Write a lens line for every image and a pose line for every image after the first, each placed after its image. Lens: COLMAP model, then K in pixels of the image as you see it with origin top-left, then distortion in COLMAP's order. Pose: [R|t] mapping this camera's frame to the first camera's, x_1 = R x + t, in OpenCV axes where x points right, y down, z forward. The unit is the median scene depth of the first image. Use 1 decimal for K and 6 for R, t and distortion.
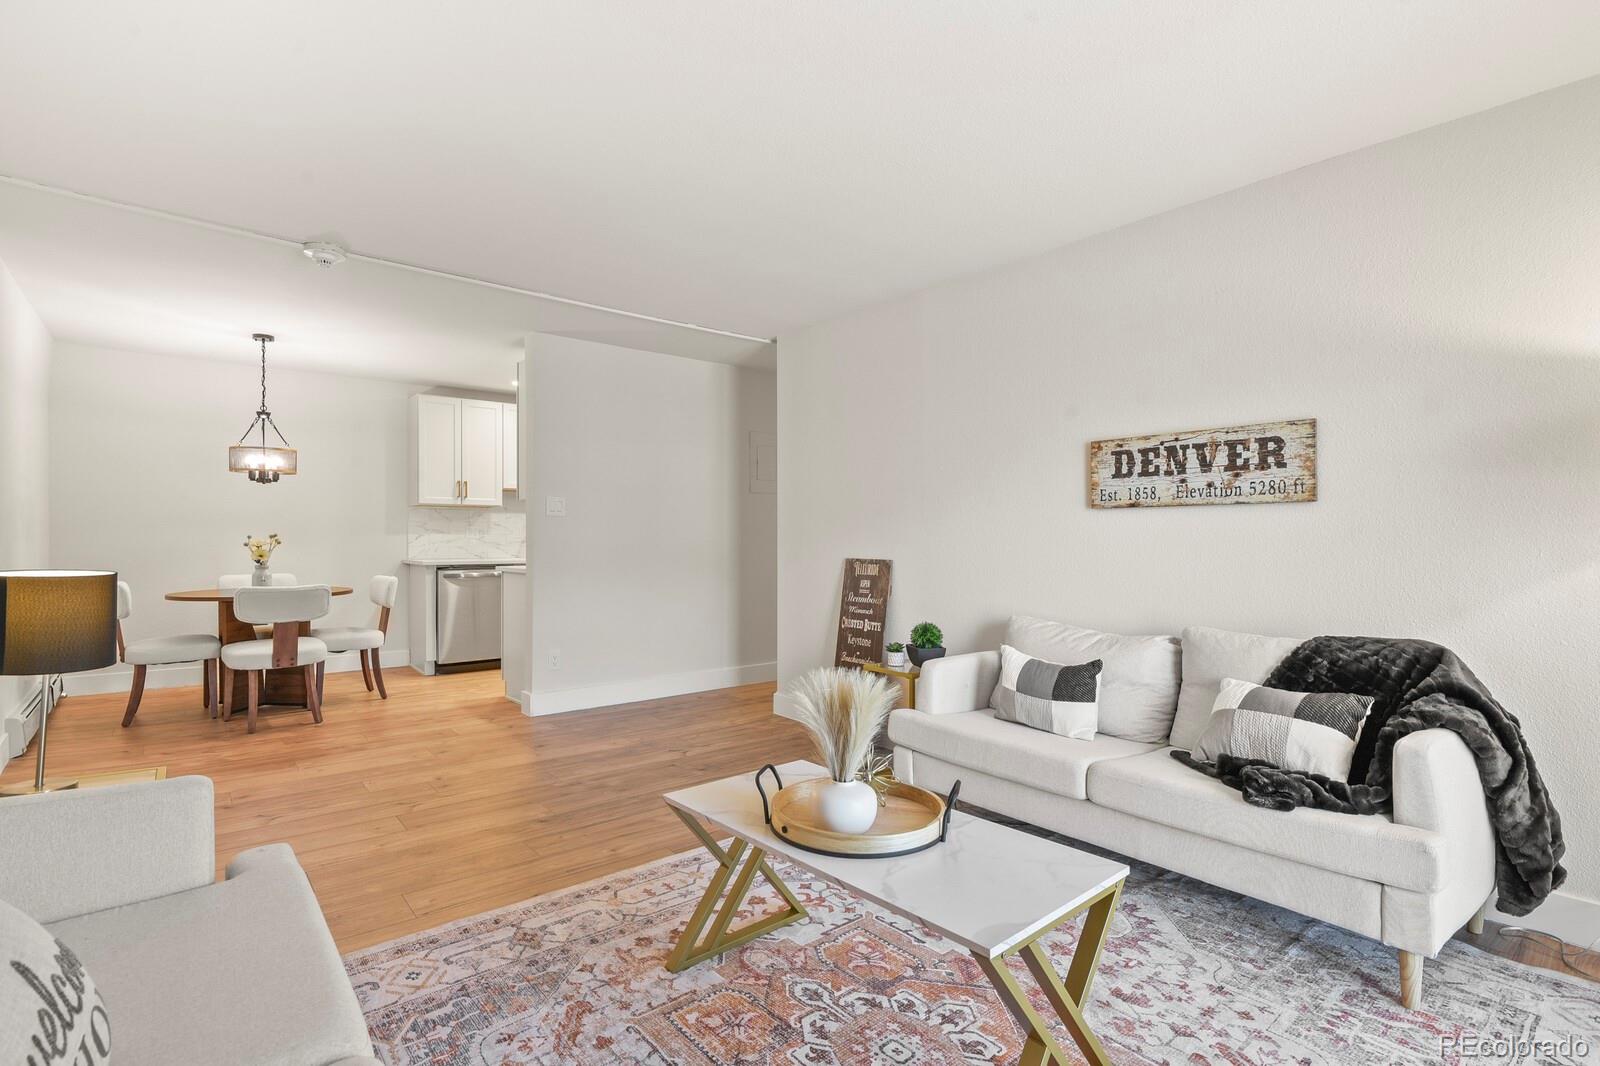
lens RADIAL K [[775.2, 0, 803.0], [0, 775.2, 538.7], [0, 0, 1]] dist [-0.003018, -0.003374]
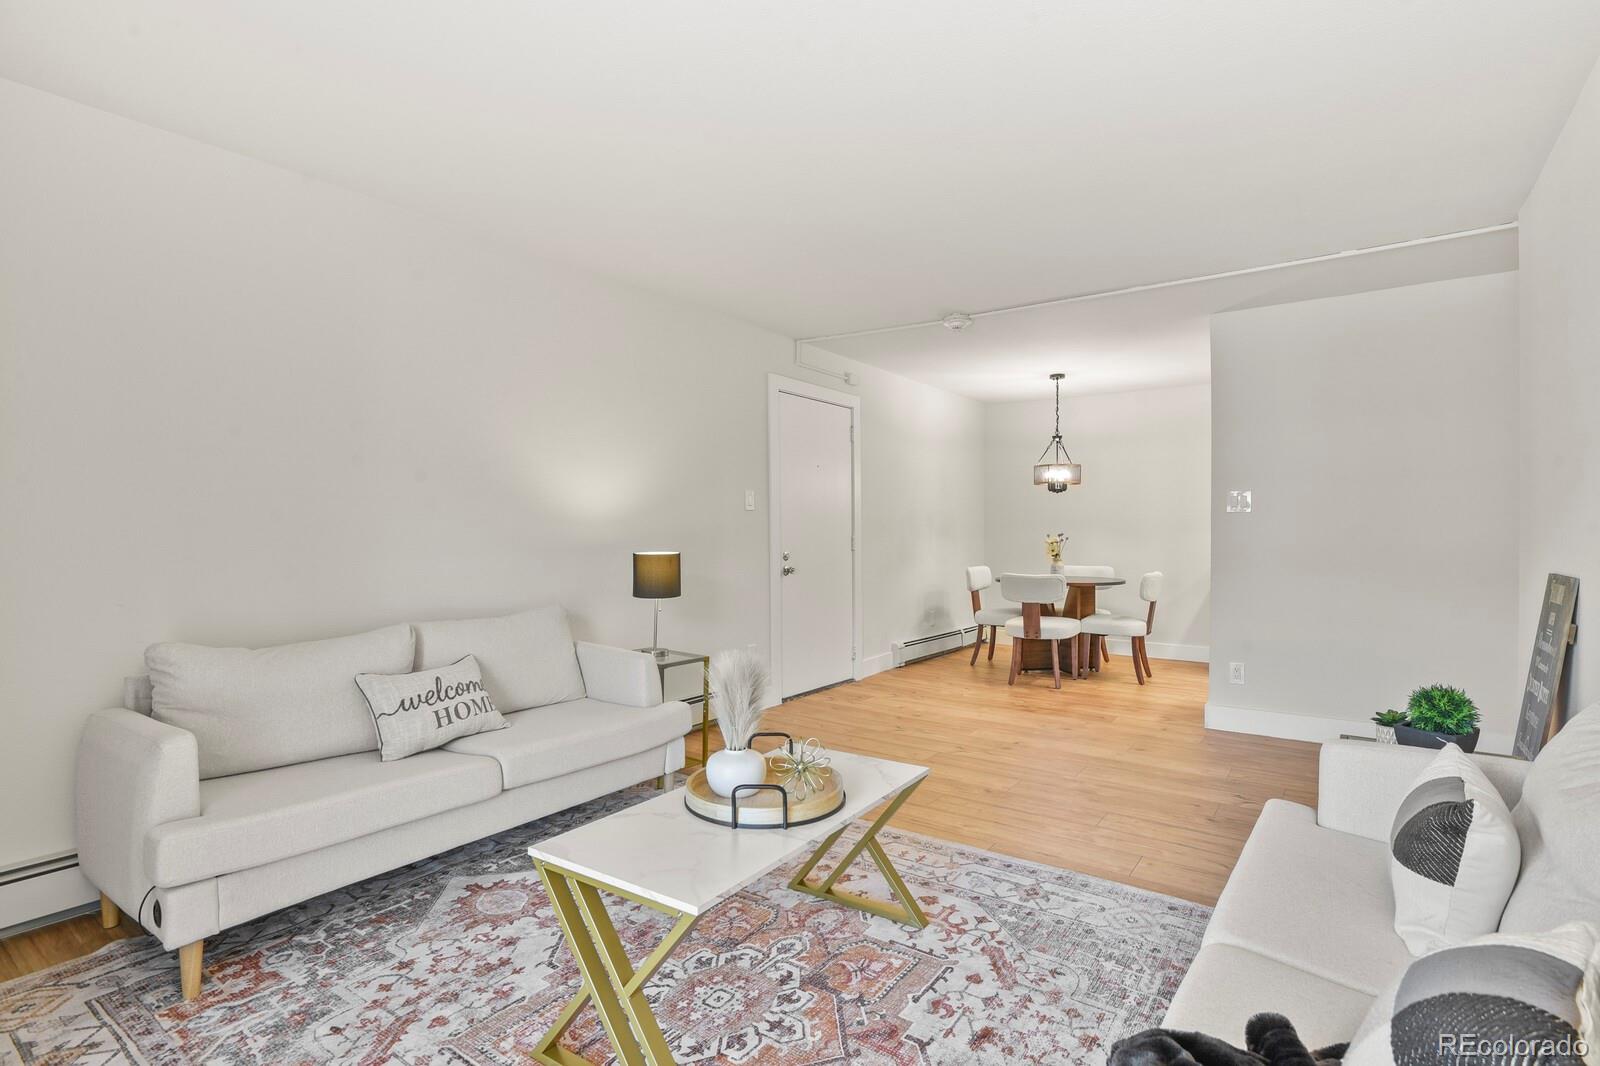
lens RADIAL K [[775.2, 0, 800.6], [0, 775.2, 539.4], [0, 0, 1]] dist [-0.003018, -0.003374]
pose [[0.251612, 0.005103, -0.967815, 0.644883], [-0.002607, 0.999986, 0.004594, -0.001326], [0.967825, 0.001367, 0.251621, 0.439141]]
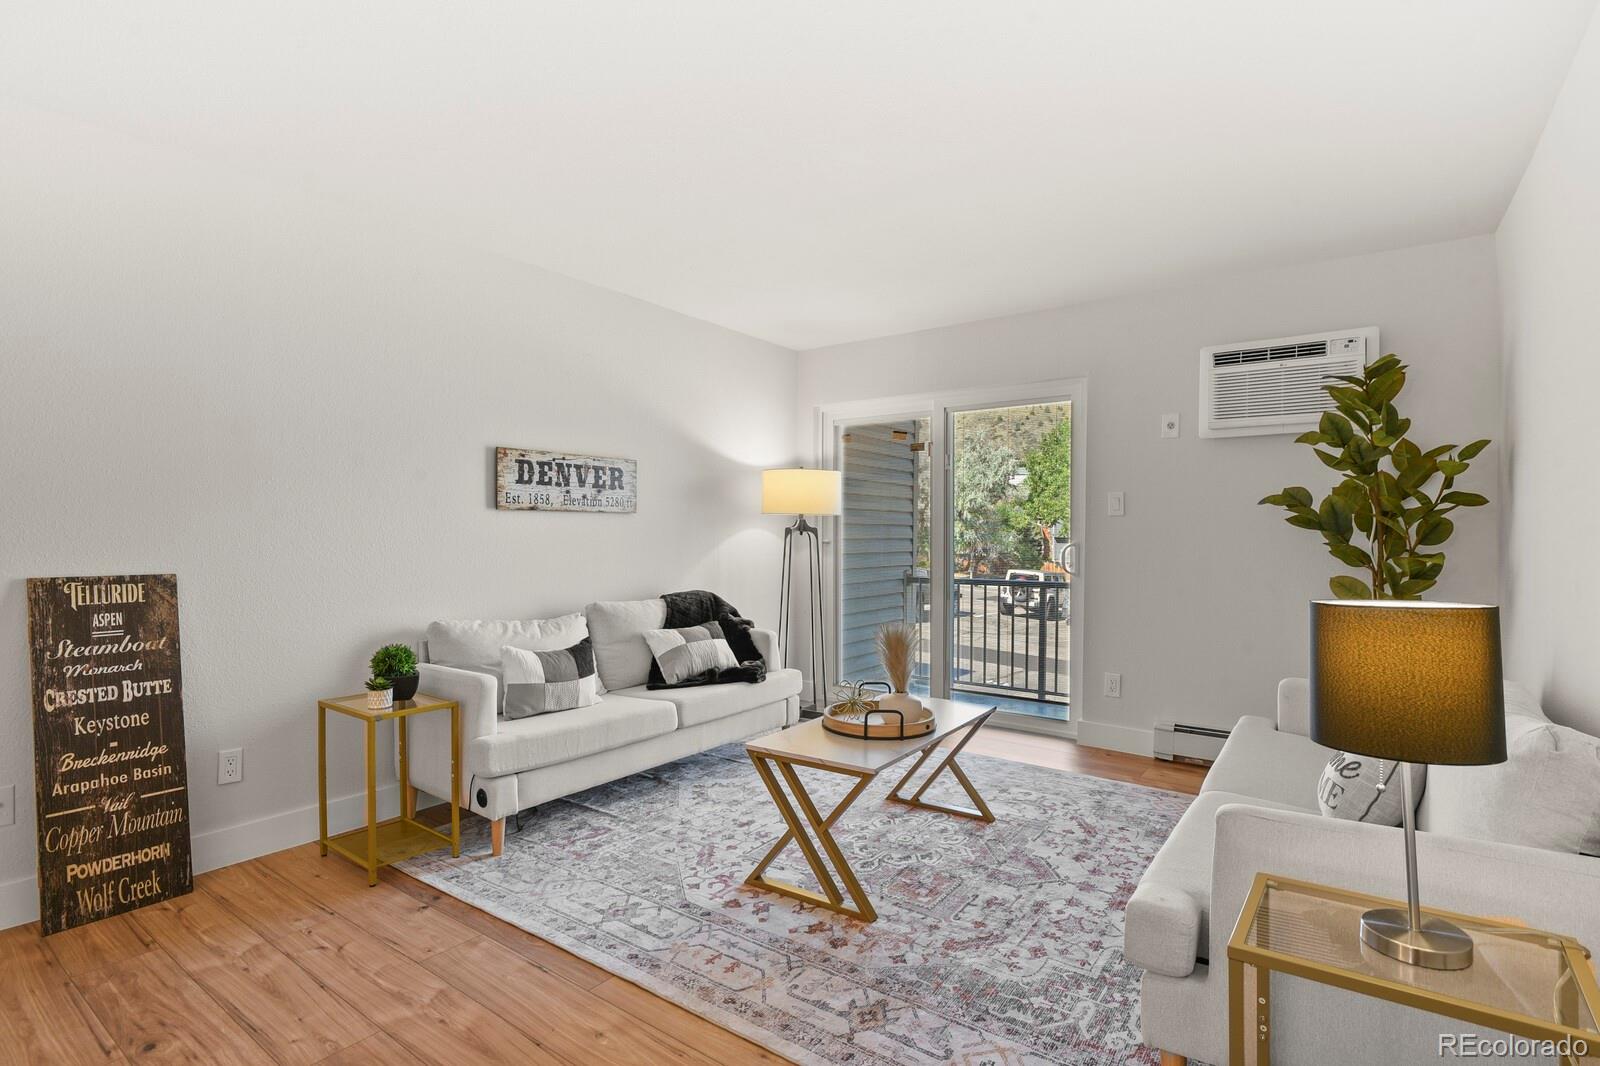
lens RADIAL K [[775.2, 0, 800.9], [0, 775.2, 533.6], [0, 0, 1]] dist [-0.003018, -0.003374]
pose [[-0.245977, -0.002447, 0.969273, -0.780325], [-0.000247, 0.999997, 0.002462, -0.008031], [-0.969276, 0.000366, -0.245976, 0.866506]]
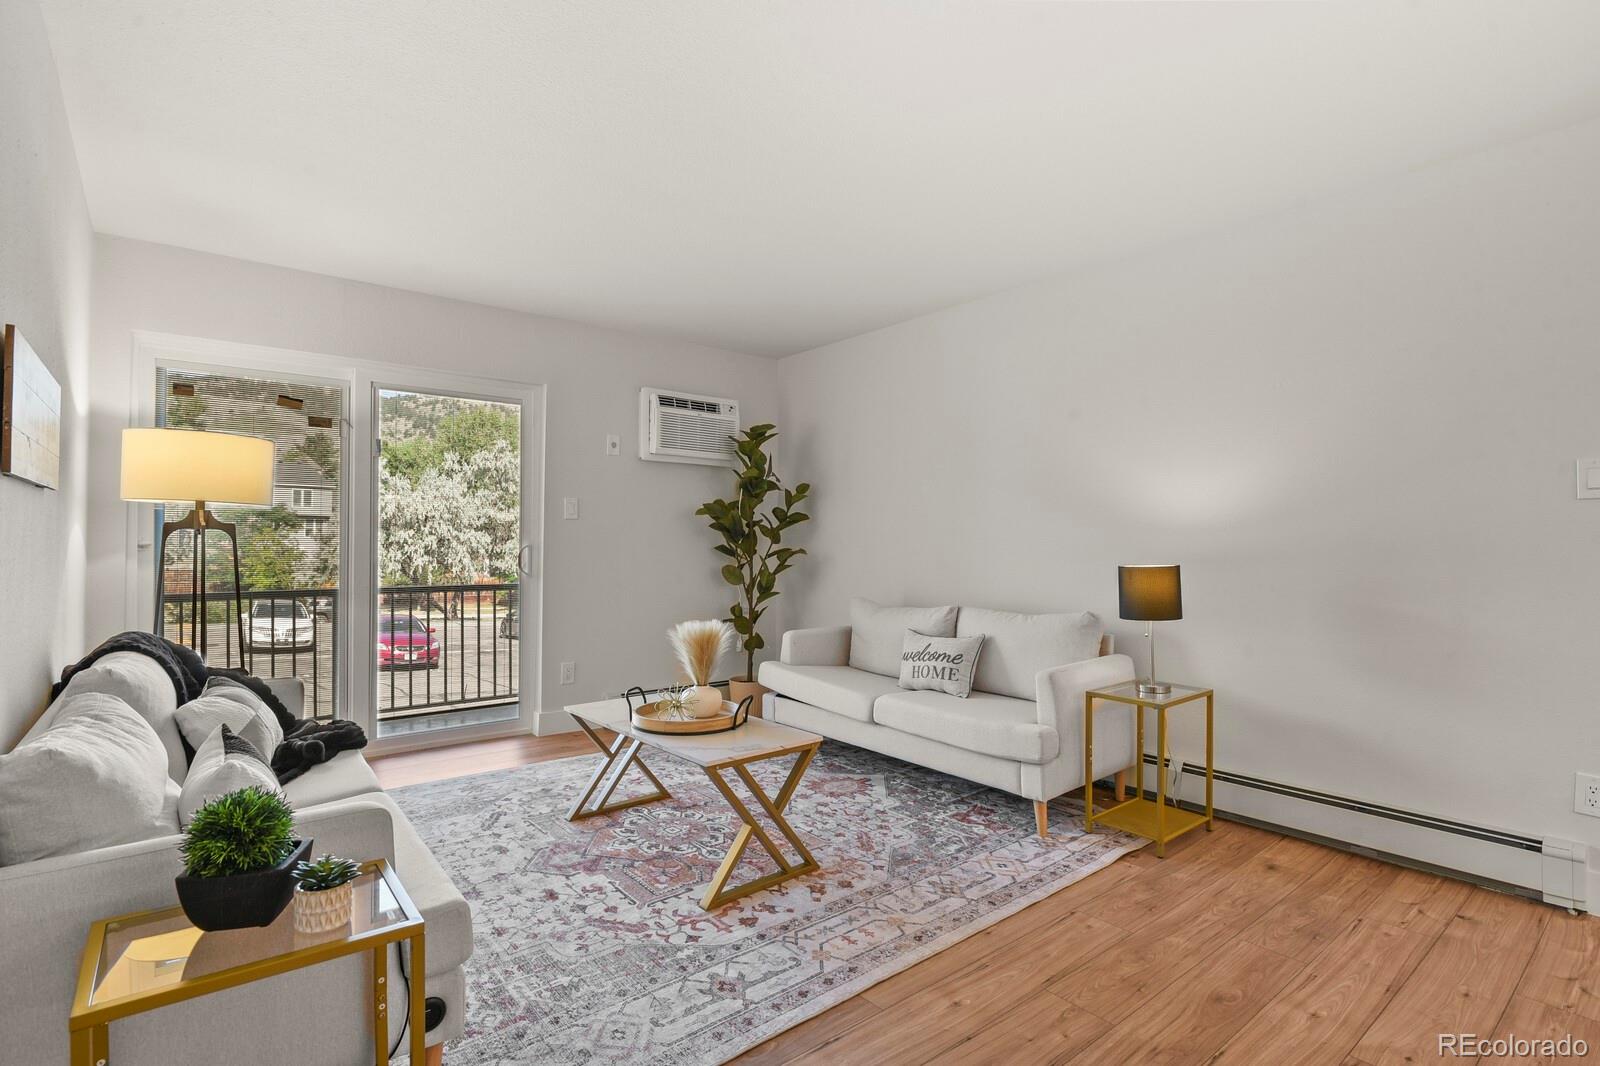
lens RADIAL K [[775.2, 0, 802.9], [0, 775.2, 541.0], [0, 0, 1]] dist [-0.003018, -0.003374]
pose [[-0.999940, -0.009923, 0.004534, -0.094322], [-0.009899, 0.999937, 0.005272, -0.006810], [-0.004586, 0.005227, -0.999976, 1.461400]]
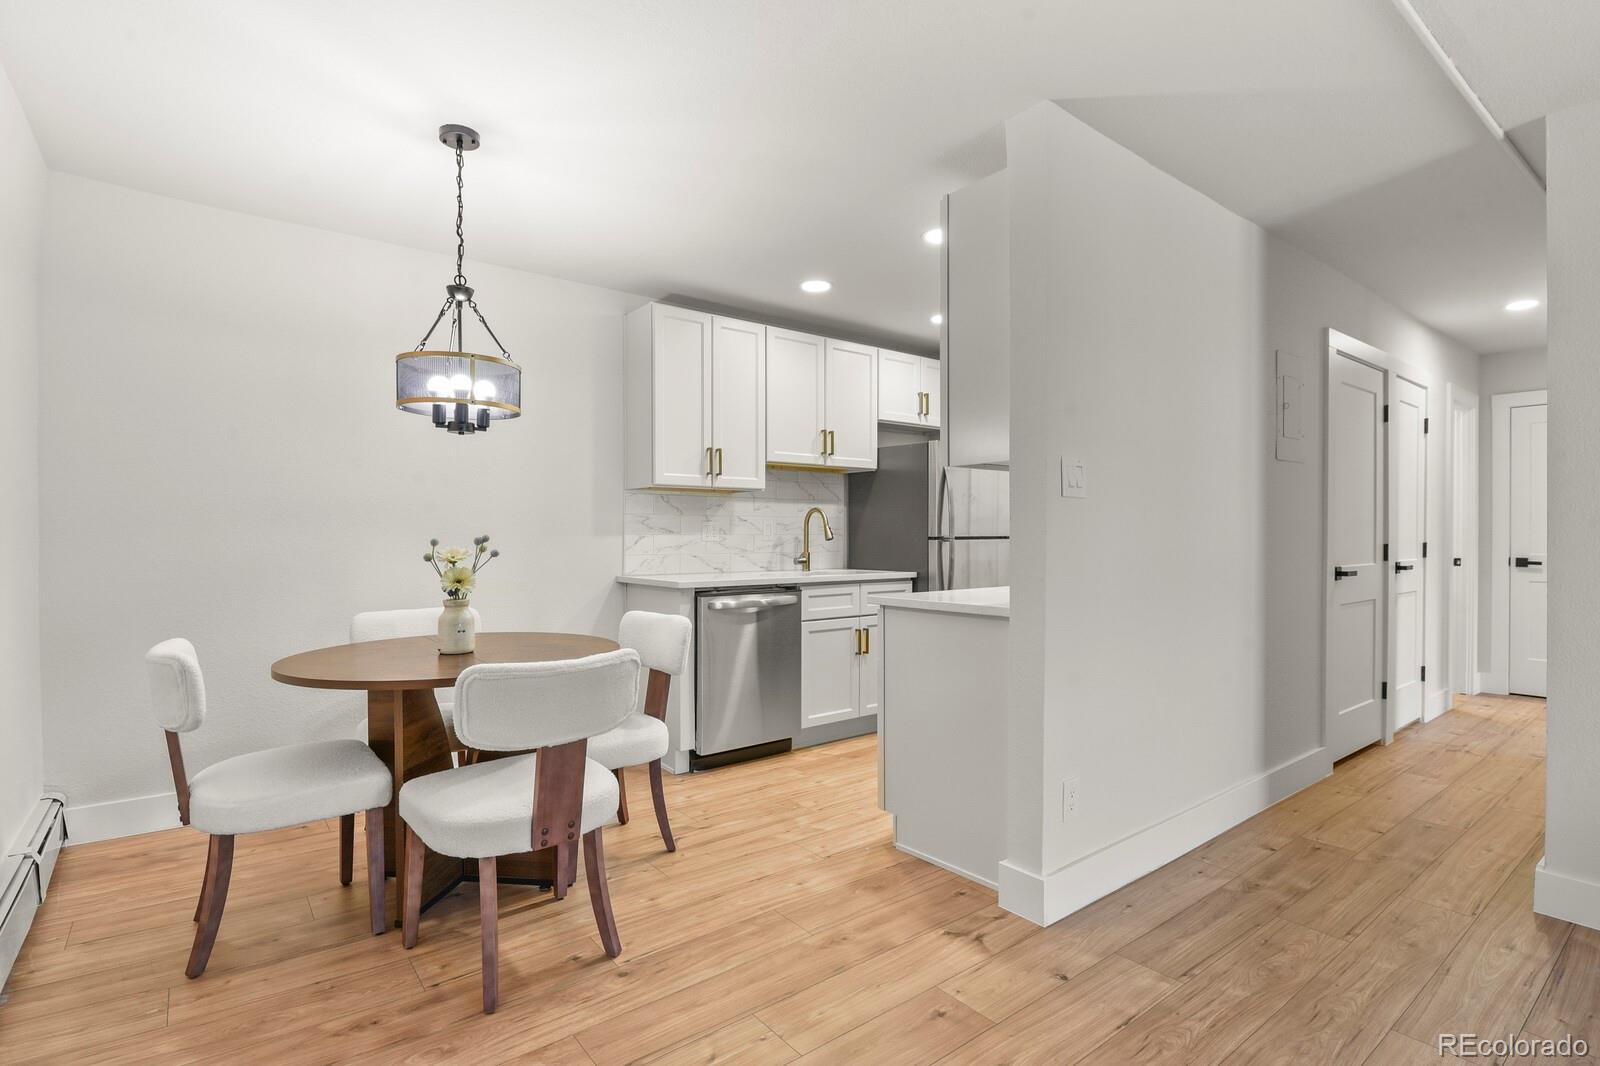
lens RADIAL K [[775.2, 0, 801.8], [0, 775.2, 538.6], [0, 0, 1]] dist [-0.003018, -0.003374]
pose [[0.999619, -0.002638, -0.027471, -0.729331], [0.002672, 0.999996, 0.001214, -0.007288], [0.027468, -0.001287, 0.999622, 0.801879]]
